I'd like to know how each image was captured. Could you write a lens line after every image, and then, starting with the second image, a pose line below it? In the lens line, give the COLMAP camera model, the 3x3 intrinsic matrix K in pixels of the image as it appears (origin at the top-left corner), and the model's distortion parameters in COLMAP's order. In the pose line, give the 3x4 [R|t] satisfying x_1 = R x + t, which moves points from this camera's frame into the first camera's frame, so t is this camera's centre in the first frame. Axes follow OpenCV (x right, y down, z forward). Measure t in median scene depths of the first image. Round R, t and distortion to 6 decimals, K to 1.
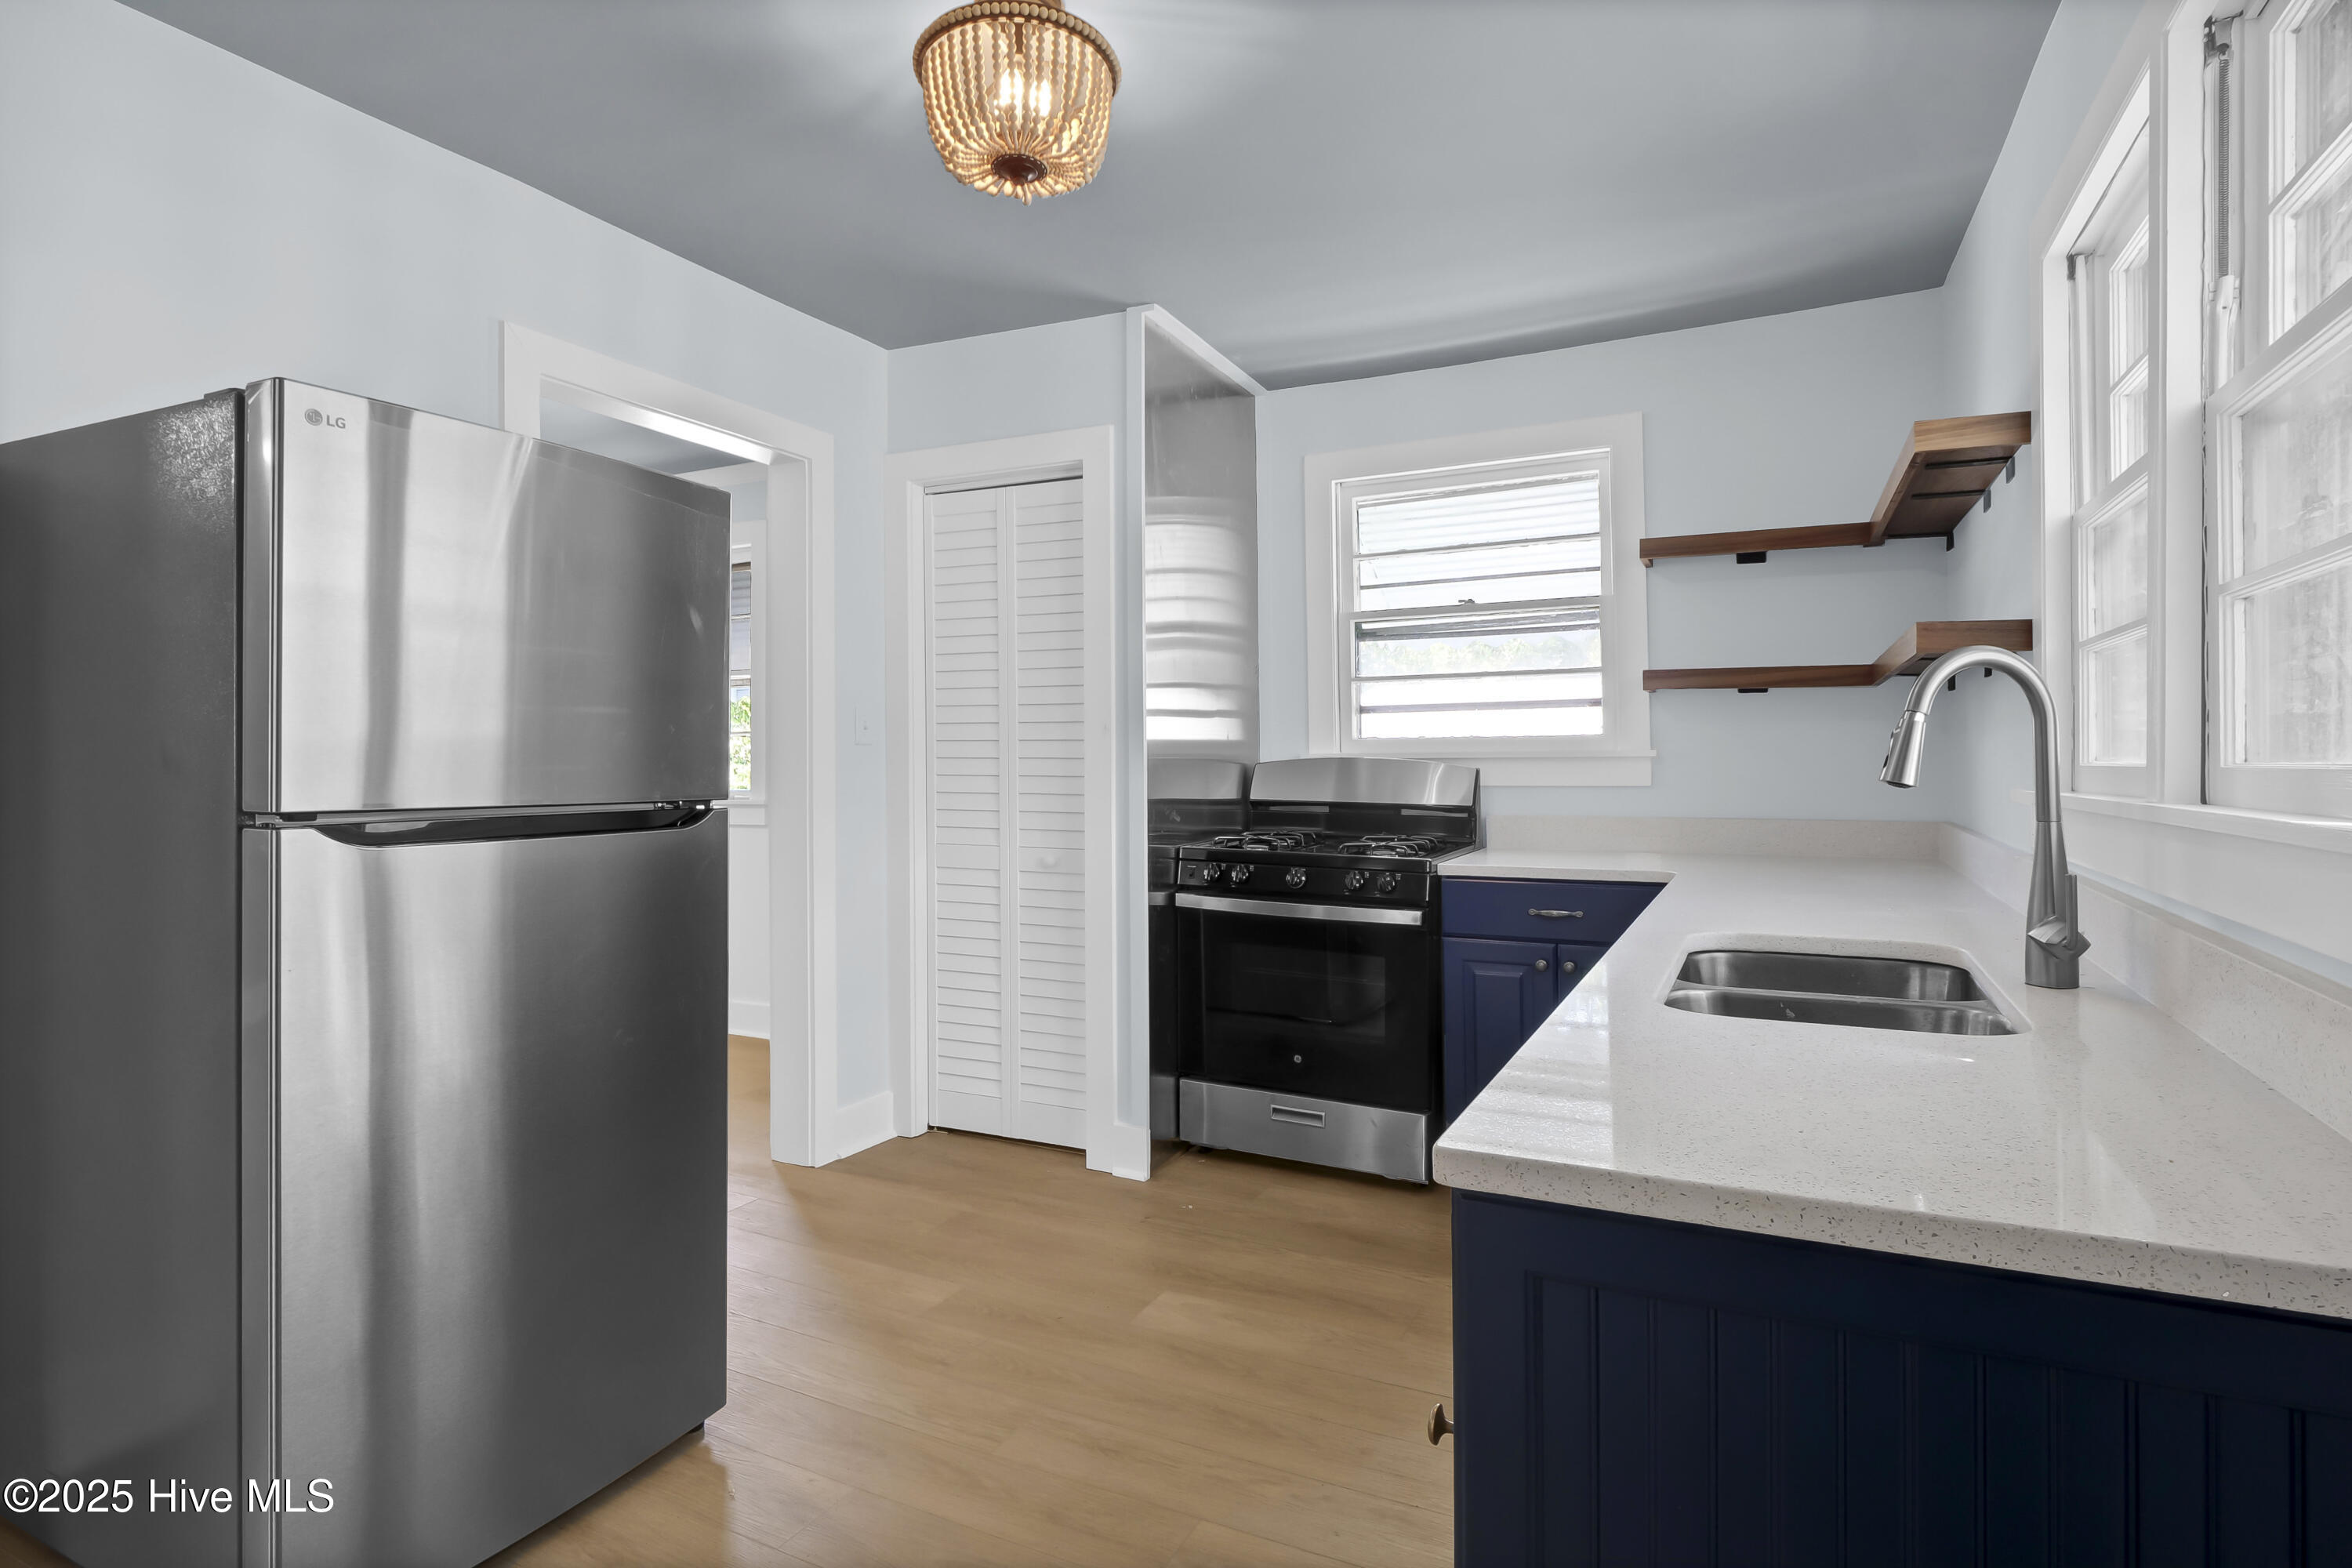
lens RADIAL K [[1245.5, 0, 1167.1], [0, 1245.5, 788.5], [0, 0, 1]] dist [0.021304, -0.000426]
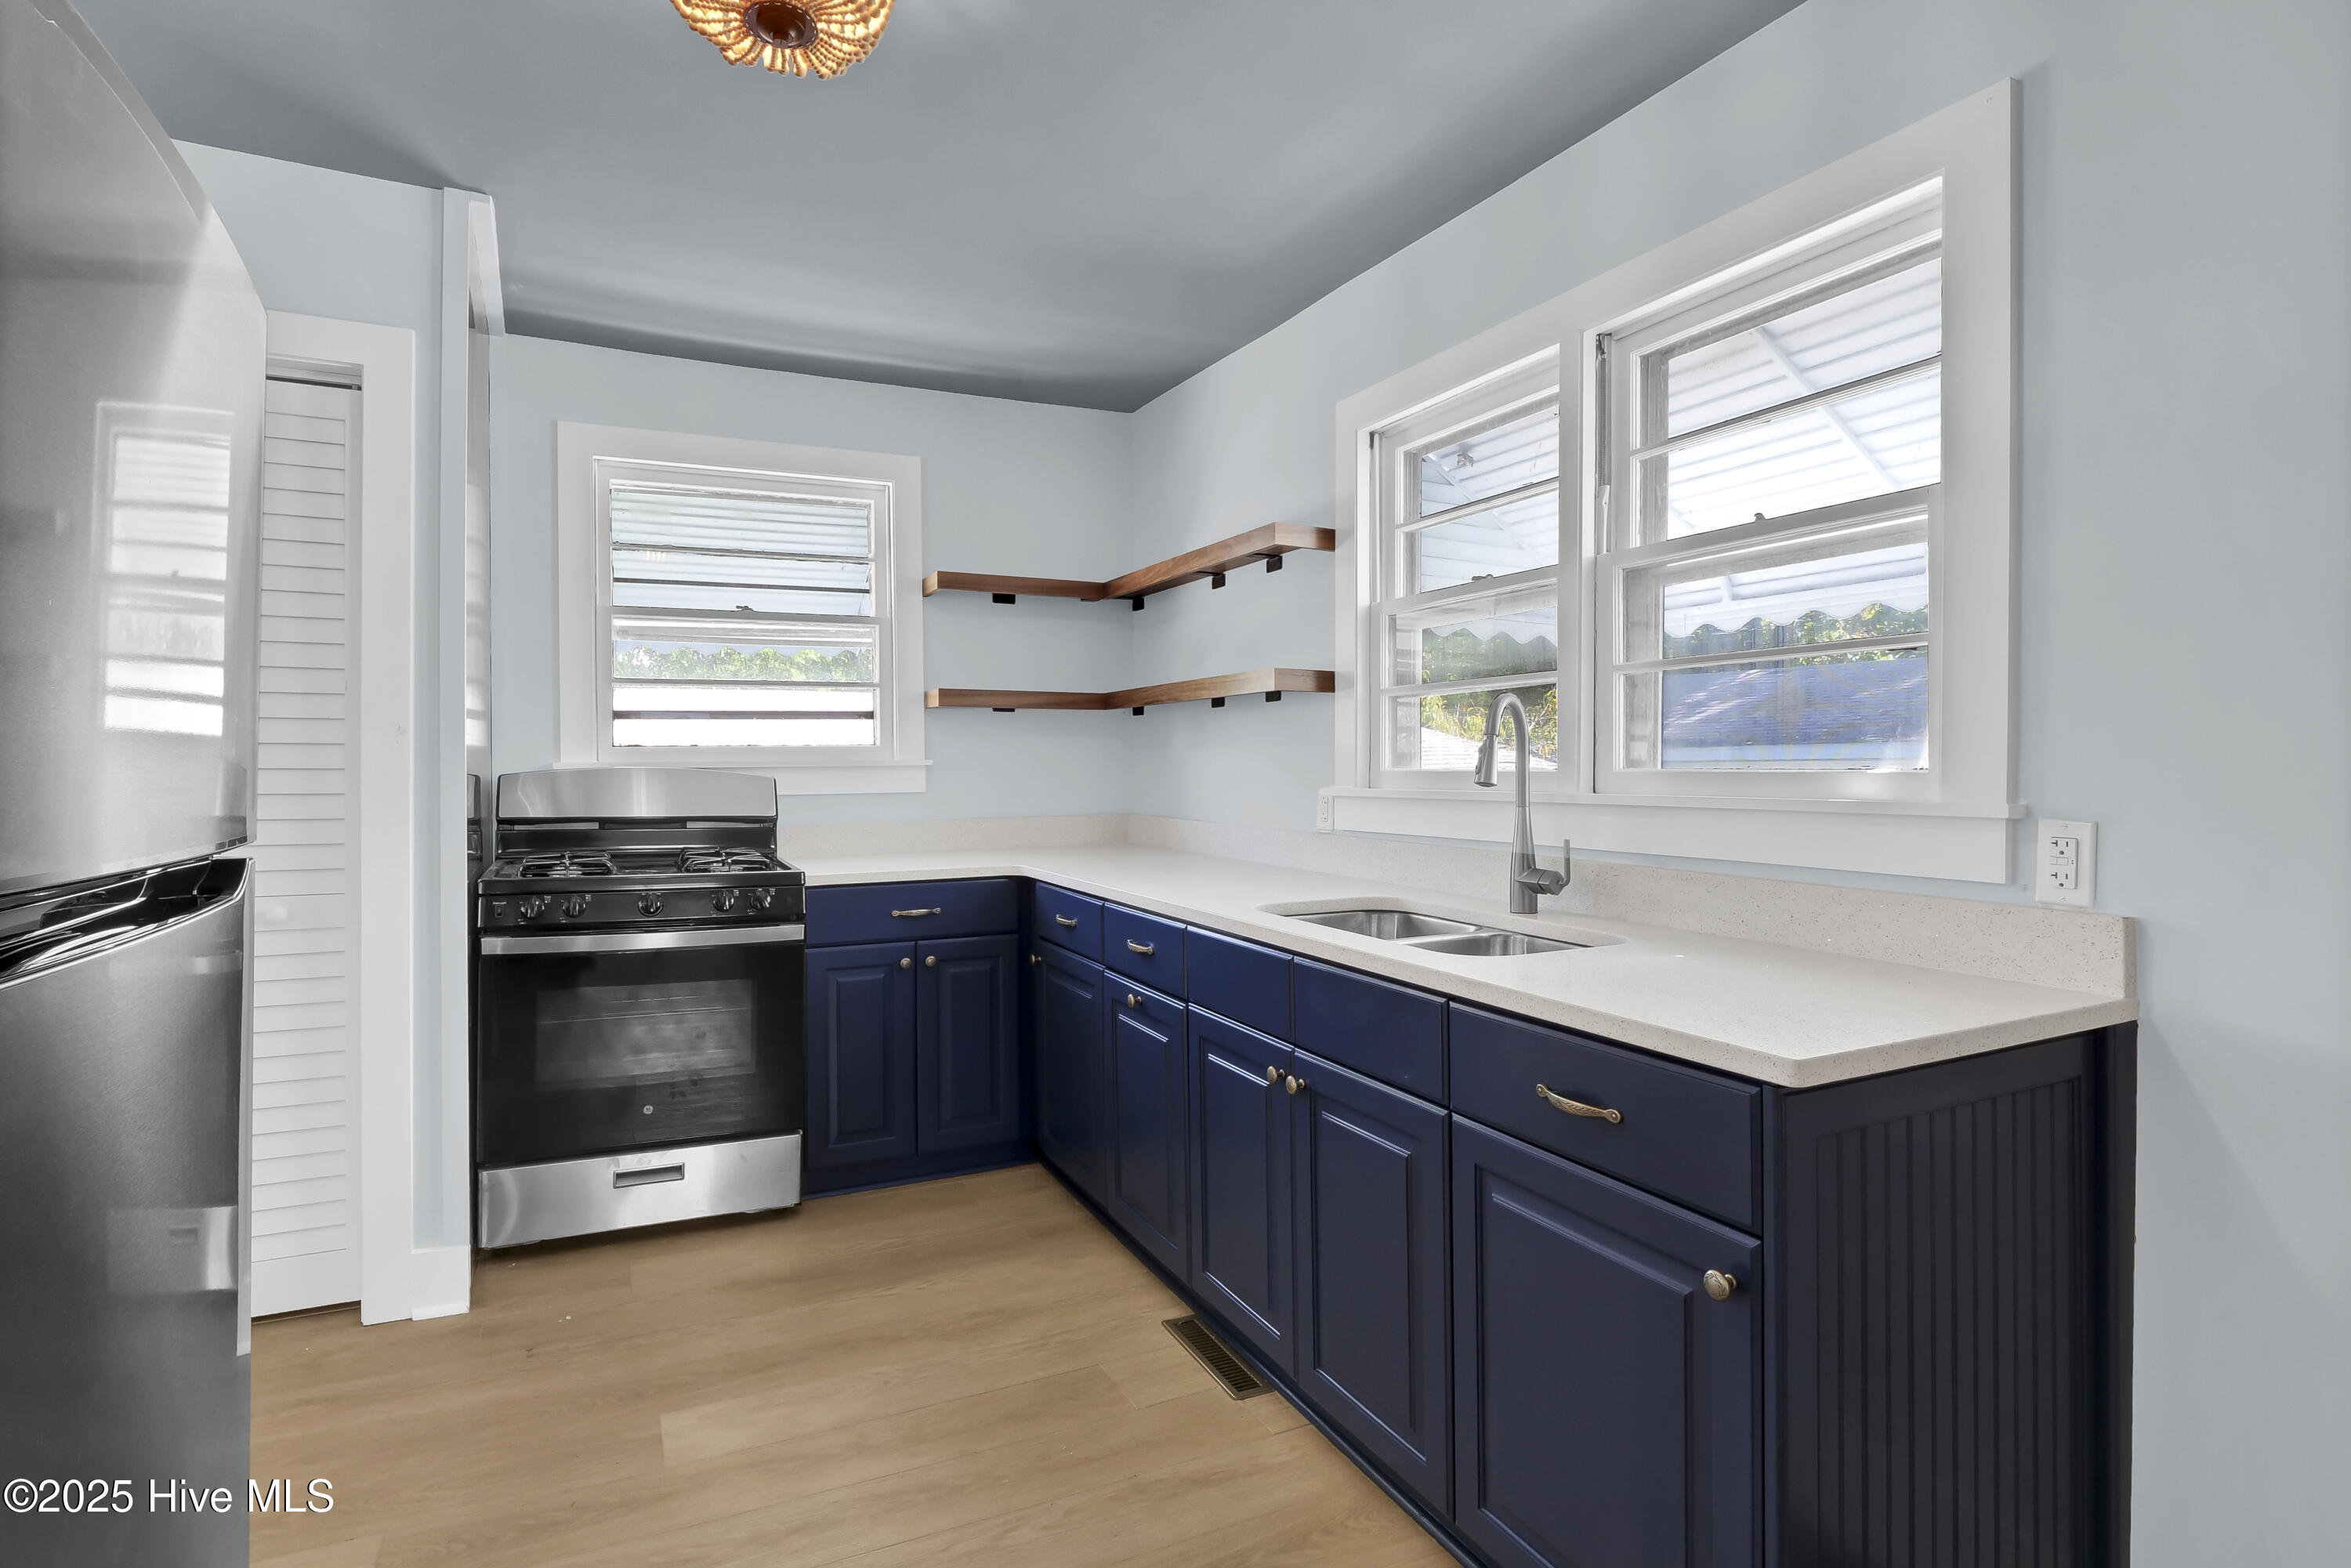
lens RADIAL K [[1155.7, 0, 1149.8], [0, 1155.7, 774.5], [0, 0, 1]] dist [0.003095, -0.013235]
pose [[0.620199, -0.007146, 0.784412, -0.315116], [0.021869, 0.999727, -0.008184, -0.004970], [-0.784140, 0.022230, 0.620186, 0.214047]]
